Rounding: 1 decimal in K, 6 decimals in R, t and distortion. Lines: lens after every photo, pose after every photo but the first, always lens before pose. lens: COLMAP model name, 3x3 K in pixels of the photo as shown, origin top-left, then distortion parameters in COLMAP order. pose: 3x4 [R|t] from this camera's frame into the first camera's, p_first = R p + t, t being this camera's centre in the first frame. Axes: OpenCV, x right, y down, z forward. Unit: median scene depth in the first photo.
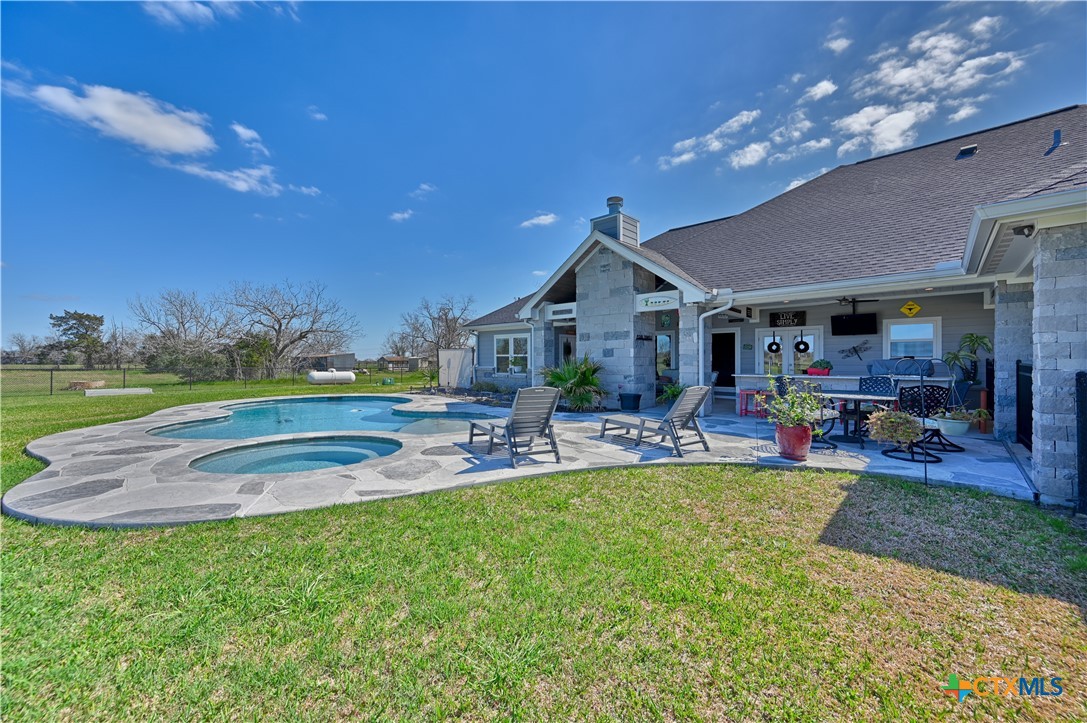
lens RADIAL K [[419.1, 0, 543.5], [0, 419.1, 361.5], [0, 0, 1]] dist [-0.000807, -0.000064]
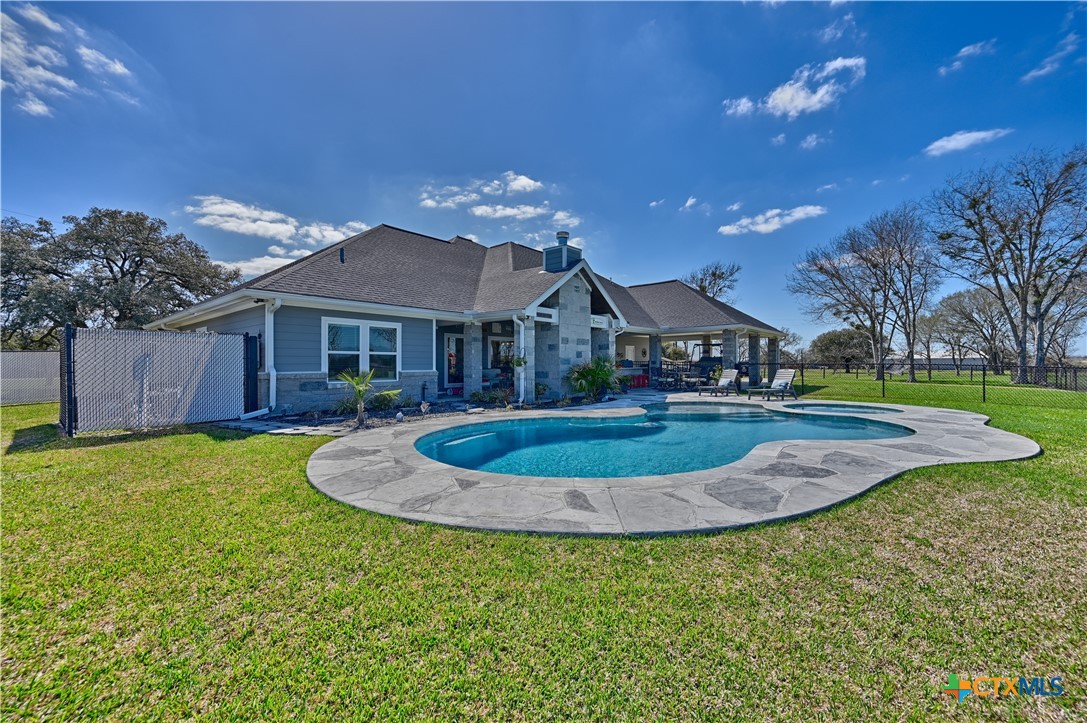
lens RADIAL K [[419.1, 0, 543.5], [0, 419.1, 361.5], [0, 0, 1]] dist [-0.000807, -0.000064]
pose [[-0.042376, 0.000582, 0.999102, -1.085348], [0.004058, 0.999992, -0.000410, 0.000846], [-0.999094, 0.004037, -0.042378, 1.104244]]
